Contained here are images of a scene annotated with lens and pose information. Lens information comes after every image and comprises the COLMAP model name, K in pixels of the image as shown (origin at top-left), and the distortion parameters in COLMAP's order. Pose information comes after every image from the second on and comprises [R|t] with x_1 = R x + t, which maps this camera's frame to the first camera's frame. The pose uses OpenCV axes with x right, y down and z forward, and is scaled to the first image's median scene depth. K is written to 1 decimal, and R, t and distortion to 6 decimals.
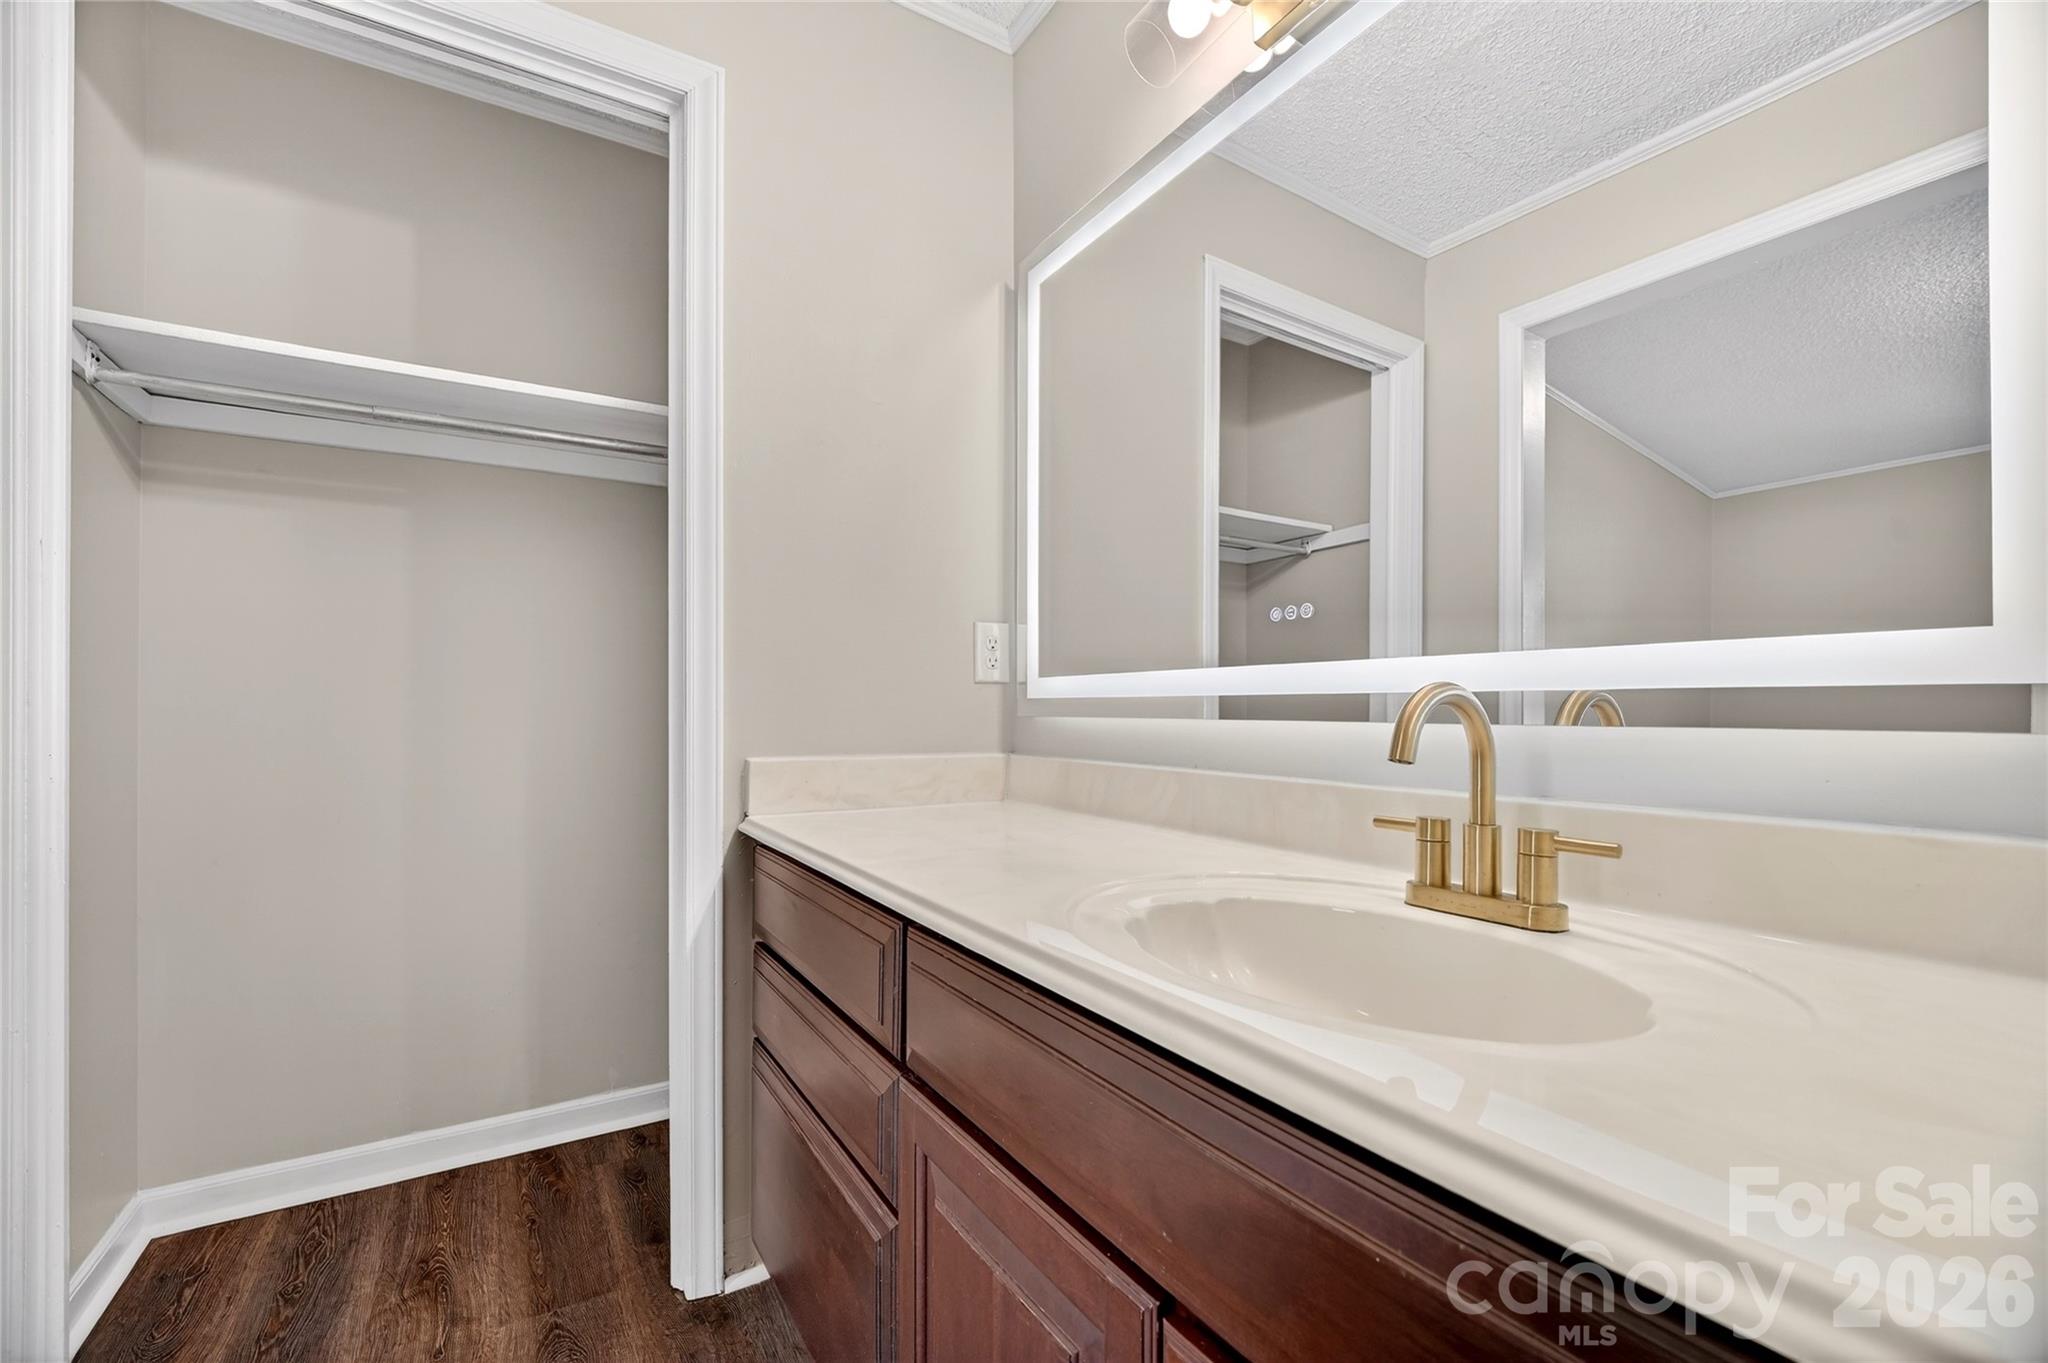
lens RADIAL K [[854.6, 0, 1024.0], [0, 854.6, 697.8], [0, 0, 1]] dist [0.001821, -0.000303]
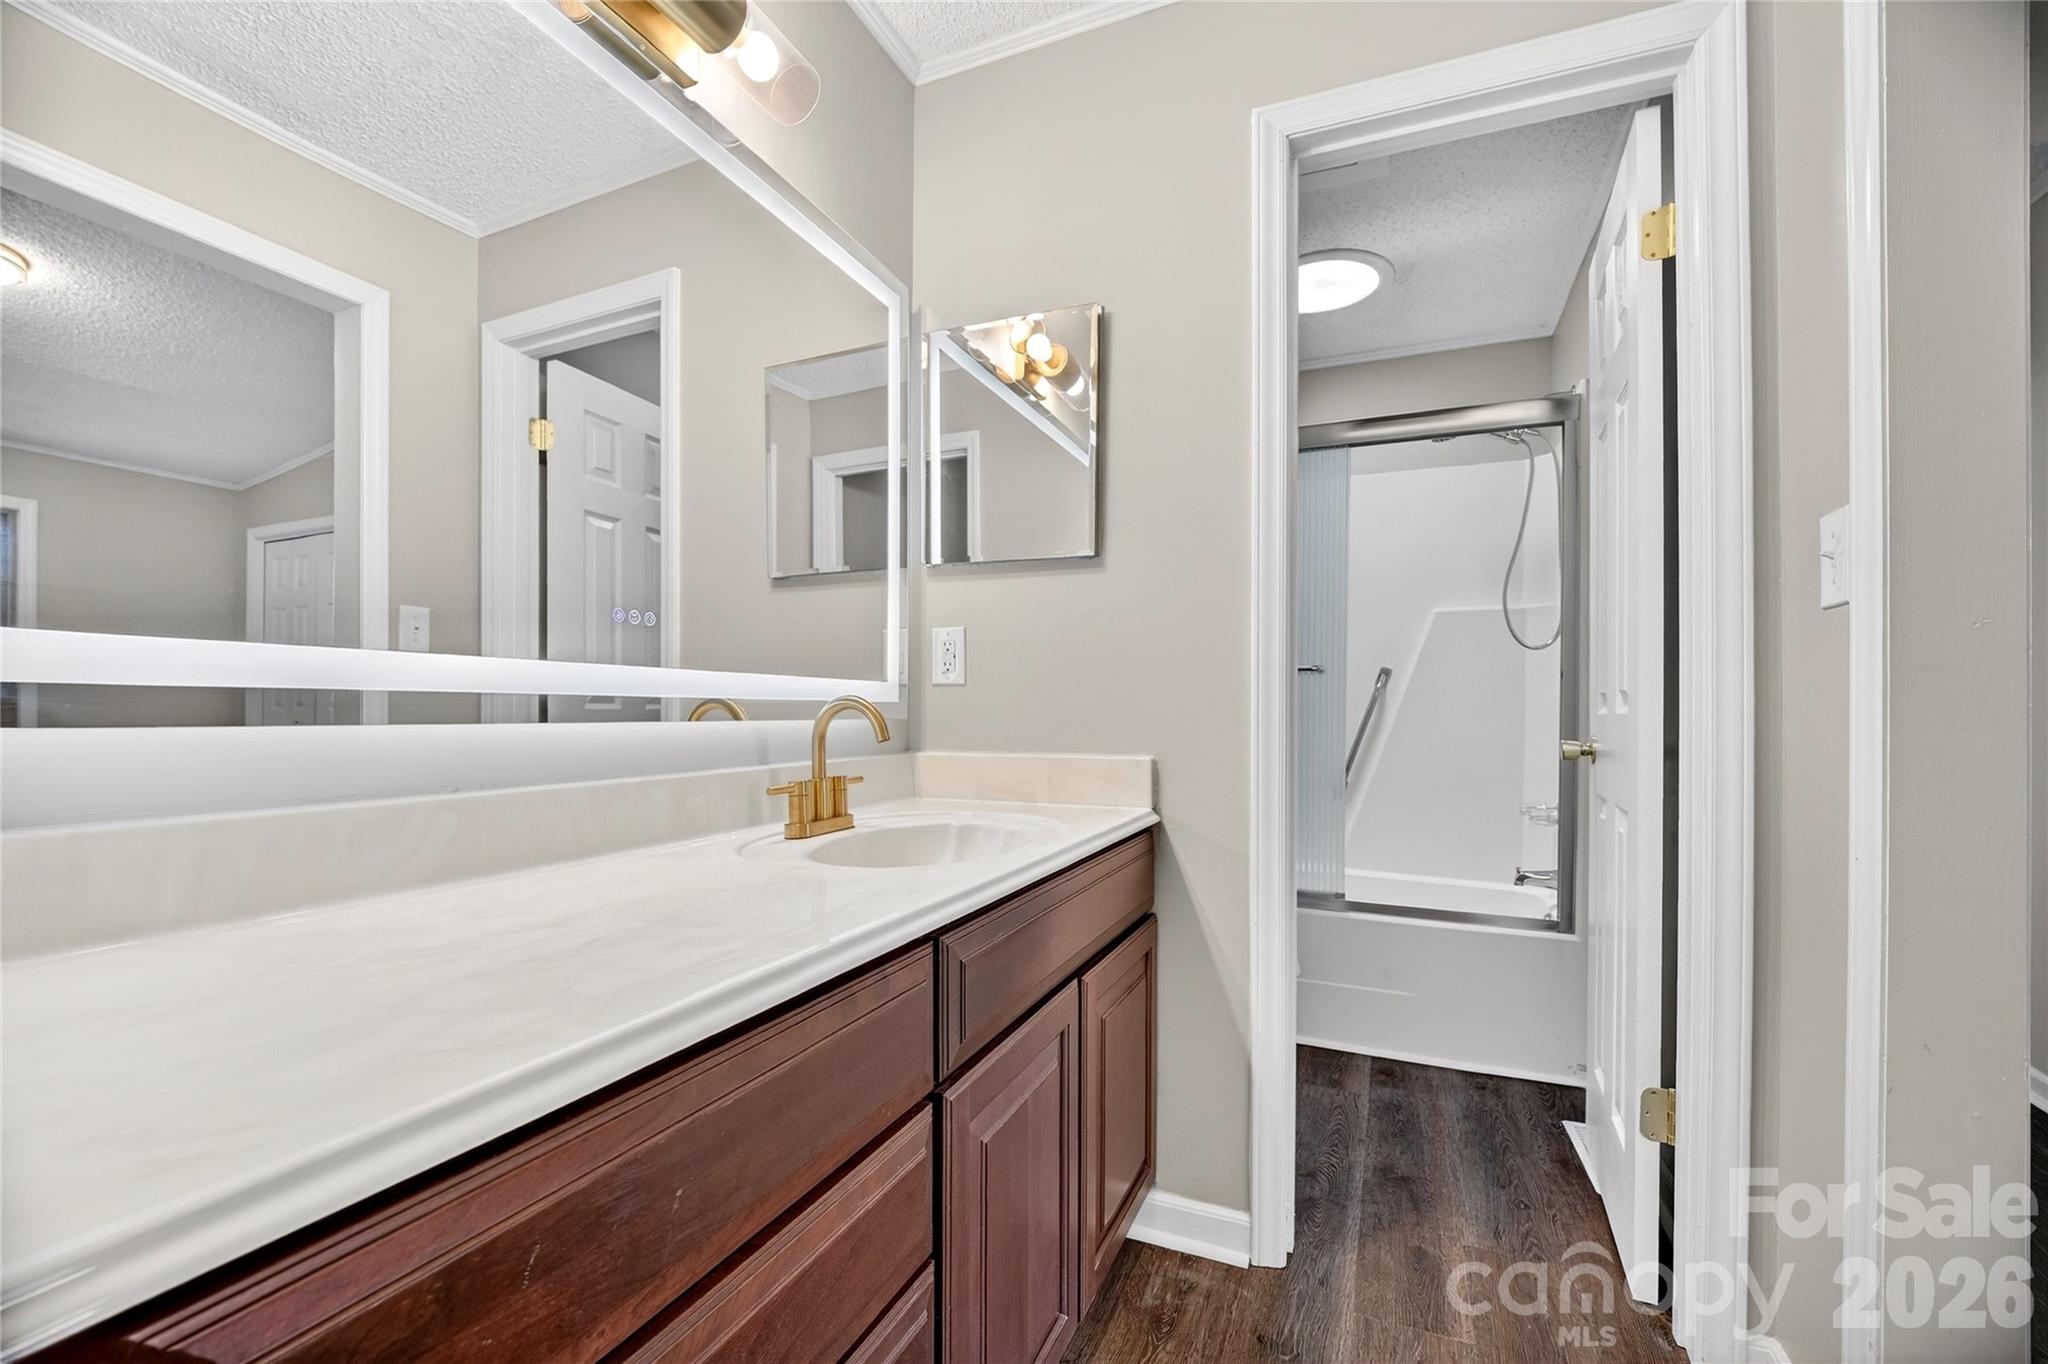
lens RADIAL K [[854.6, 0, 1021.2], [0, 854.6, 702.1], [0, 0, 1]] dist [0.001821, -0.000303]
pose [[-0.564906, 0.008157, 0.825115, -0.964946], [-0.008541, 0.999840, -0.015732, 0.020023], [-0.825111, -0.015935, -0.564746, 1.489592]]
